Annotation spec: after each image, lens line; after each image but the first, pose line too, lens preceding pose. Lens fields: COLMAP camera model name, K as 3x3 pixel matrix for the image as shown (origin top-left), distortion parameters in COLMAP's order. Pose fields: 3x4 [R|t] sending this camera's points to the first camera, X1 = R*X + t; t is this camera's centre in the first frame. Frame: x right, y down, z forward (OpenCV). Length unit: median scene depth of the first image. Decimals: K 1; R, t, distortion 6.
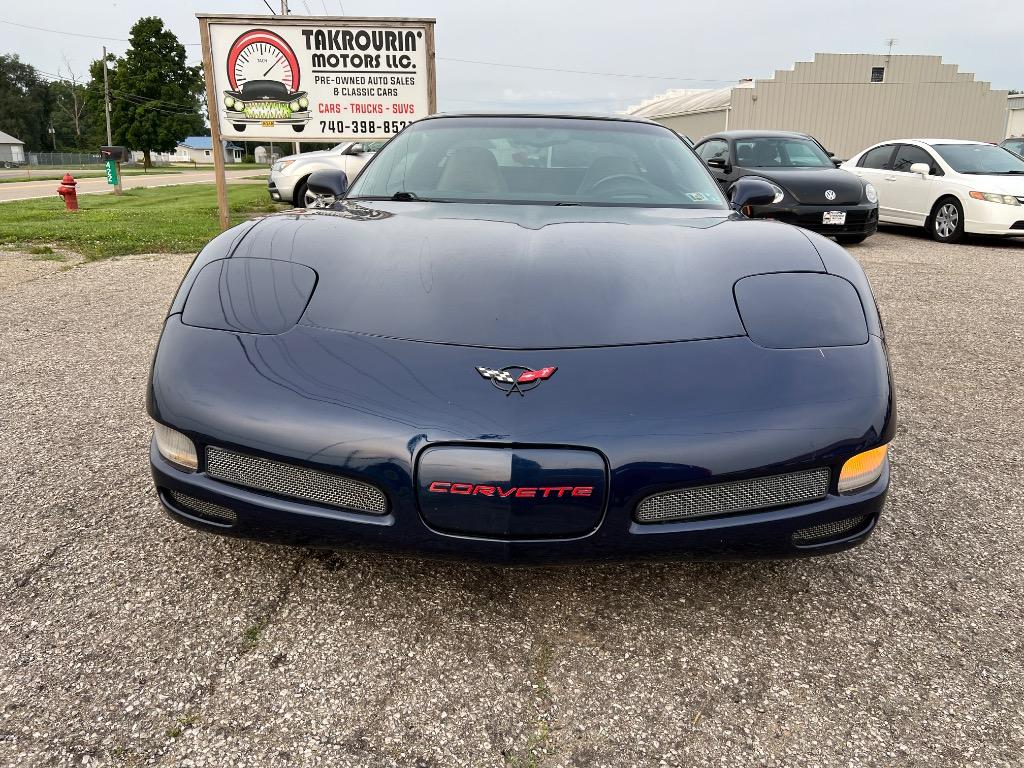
lens RADIAL K [[768.2, 0, 518.8], [0, 768.2, 396.6], [0, 0, 1]] dist [0.054146, -0.053712]
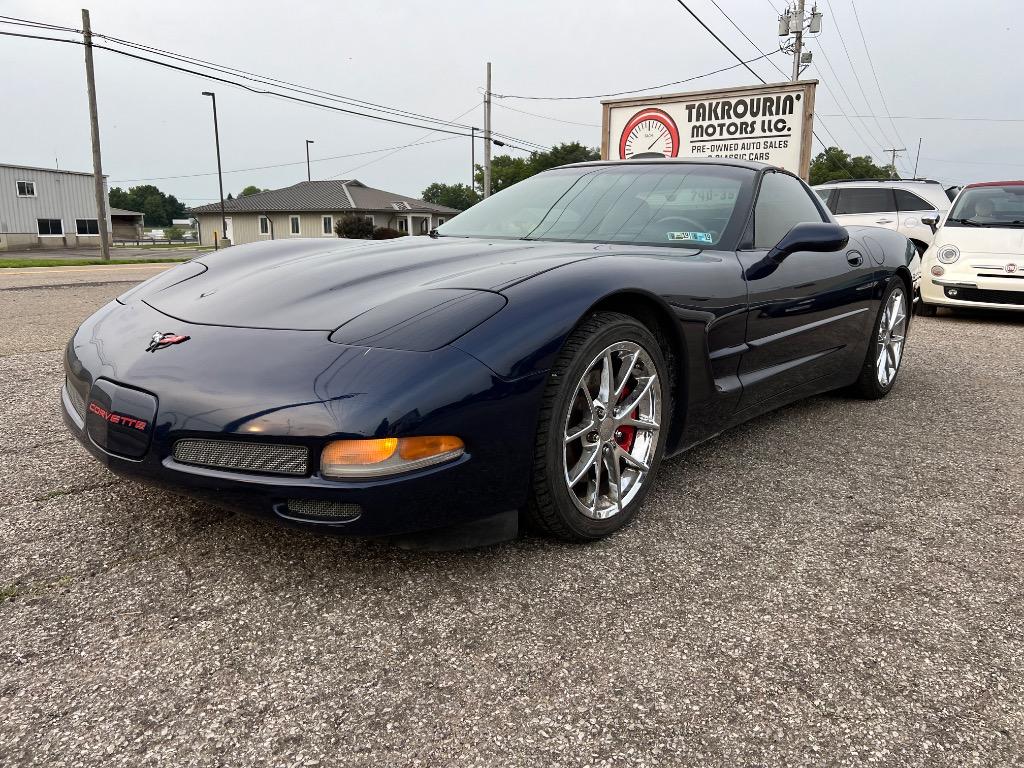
lens RADIAL K [[767.3, 0, 507.8], [0, 767.3, 402.5], [0, 0, 1]] dist [0.042474, -0.038969]
pose [[0.792402, 0.136963, -0.594424, 0.213931], [-0.184865, 0.982560, -0.020041, -0.000333], [0.581312, 0.125769, 0.803902, 0.048210]]
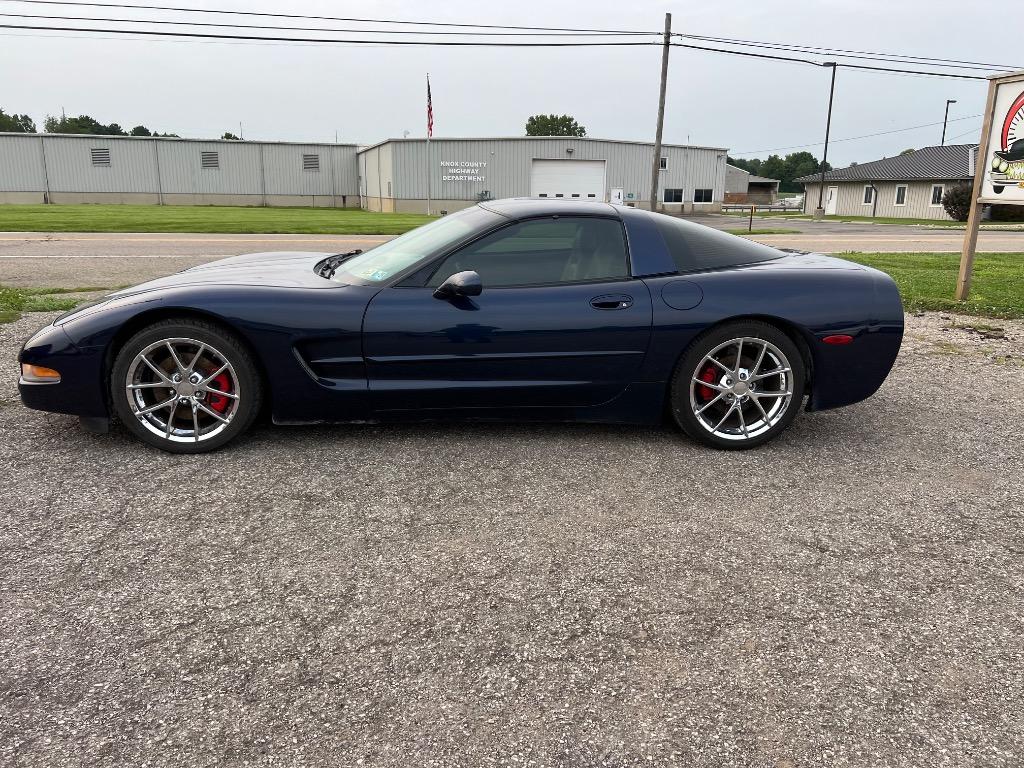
lens RADIAL K [[760.3, 0, 512.0], [0, 760.3, 384.0], [0, 0, 1]] dist [0.048344, -0.055575]
pose [[0.143484, 0.247279, -0.958262, 0.497944], [-0.307499, 0.931494, 0.194329, -0.132763], [0.940668, 0.266782, 0.209692, 0.331147]]
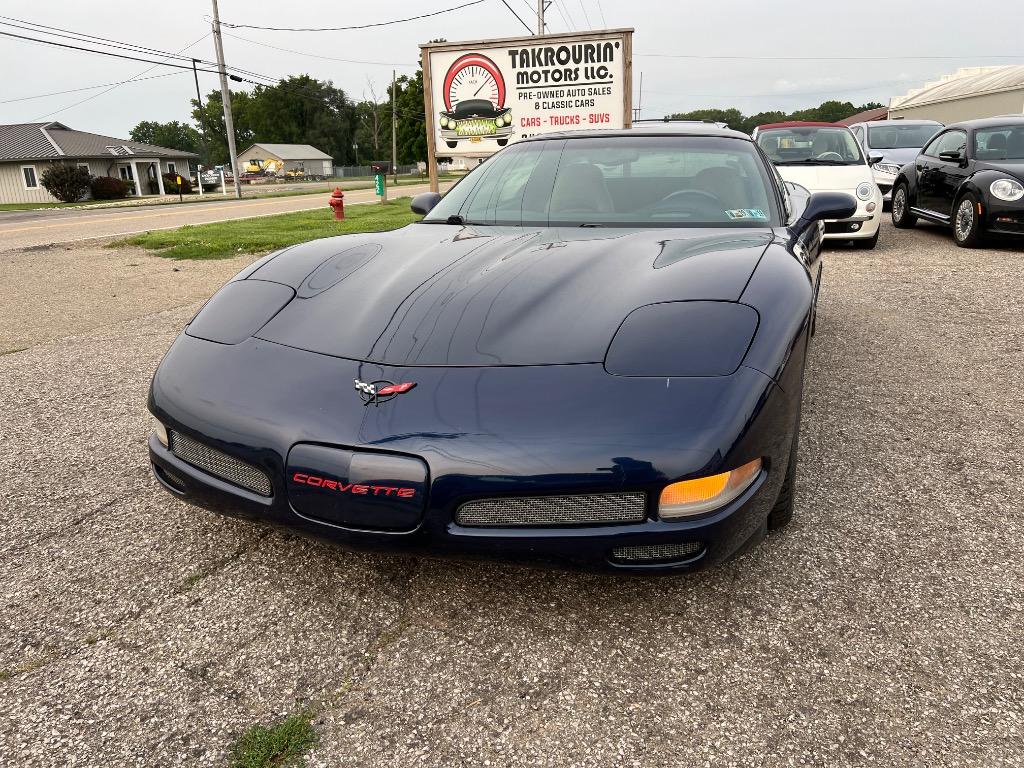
lens RADIAL K [[768.2, 0, 518.8], [0, 768.2, 396.6], [0, 0, 1]] dist [0.054146, -0.053712]
pose [[0.948195, 0.058265, -0.312300, 0.094402], [-0.058066, 0.998263, 0.009943, -0.006555], [0.312337, 0.008706, 0.949931, -0.007185]]
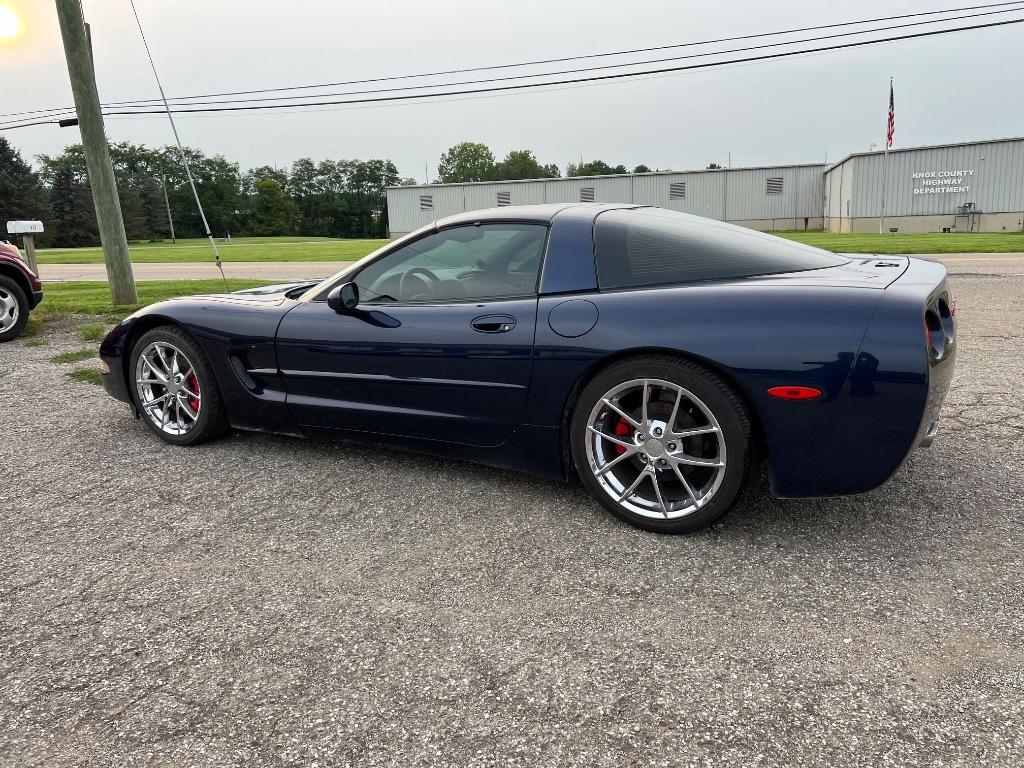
lens RADIAL K [[757.0, 0, 517.8], [0, 757.0, 388.6], [0, 0, 1]] dist [0.041159, -0.045951]
pose [[-0.437750, 0.209862, -0.874261, 0.399419], [-0.233245, 0.912580, 0.335848, -0.198214], [0.868315, 0.350934, -0.350533, 0.586830]]
